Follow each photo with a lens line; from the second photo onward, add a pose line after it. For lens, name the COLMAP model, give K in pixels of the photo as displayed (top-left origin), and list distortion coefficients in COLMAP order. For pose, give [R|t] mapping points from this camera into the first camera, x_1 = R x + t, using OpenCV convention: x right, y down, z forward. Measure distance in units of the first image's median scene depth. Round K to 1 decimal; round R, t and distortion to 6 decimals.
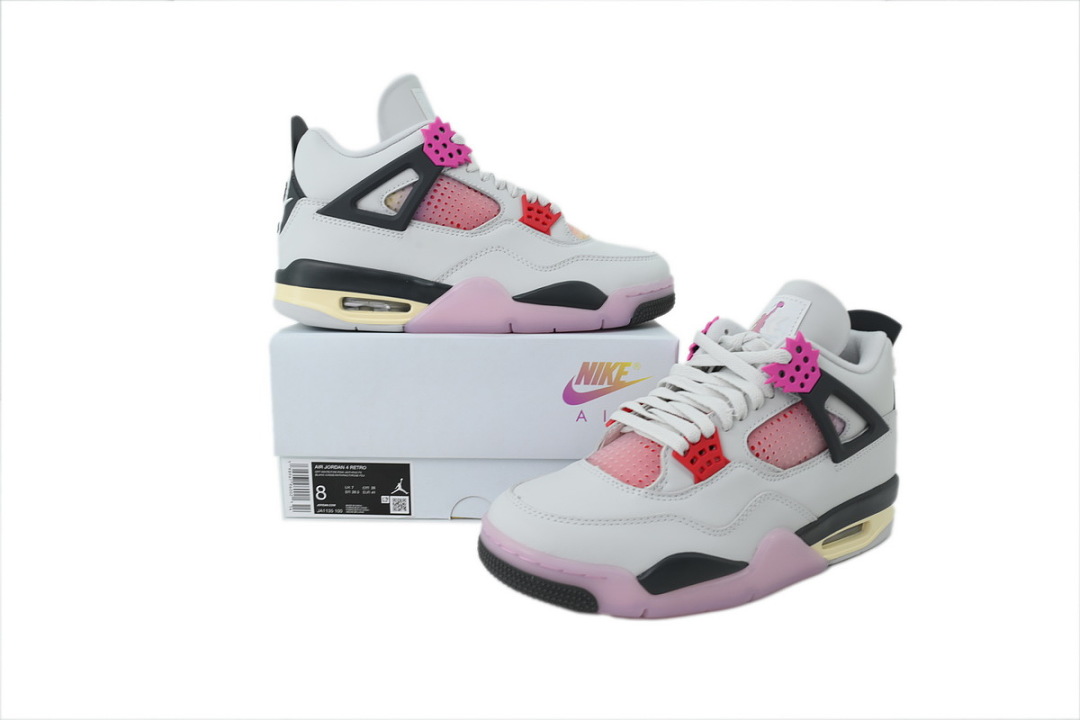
lens RADIAL K [[715.7, 0, 541.0], [0, 715.7, 338.0], [0, 0, 1]] dist [0.027076, 0.000390]
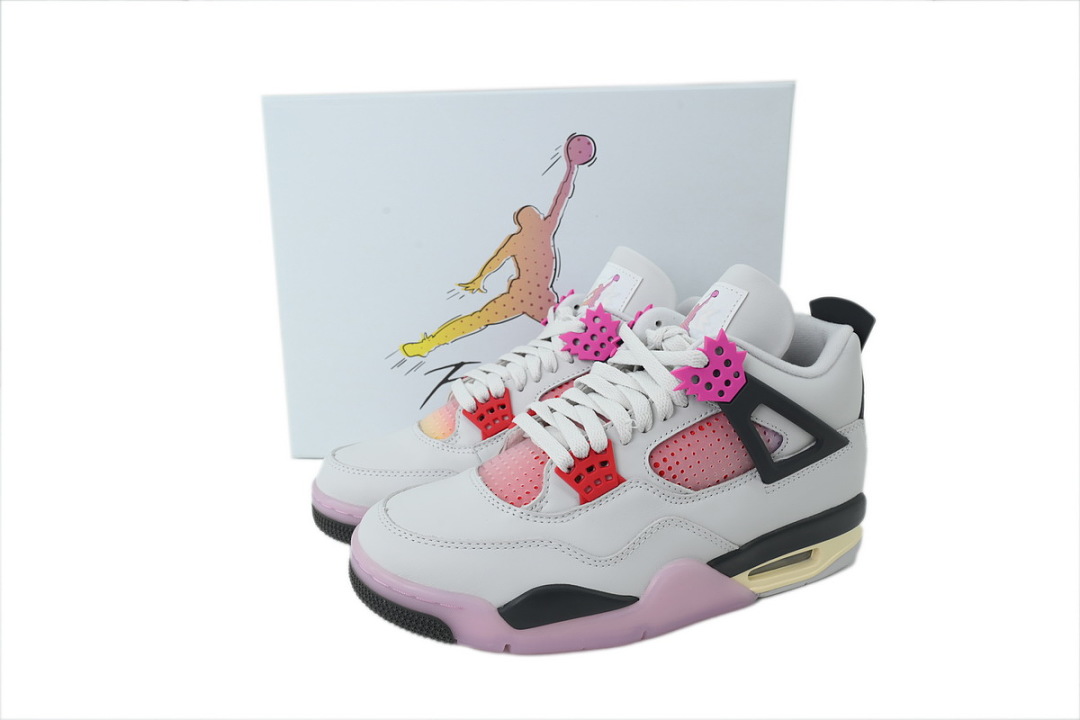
lens RADIAL K [[715.7, 0, 541.0], [0, 715.7, 338.0], [0, 0, 1]] dist [0.027076, 0.000390]
pose [[0.988463, 0.018487, -0.150327, 0.276341], [-0.008133, 0.997569, 0.069204, -0.055489], [0.151241, -0.067183, 0.986211, 0.136974]]
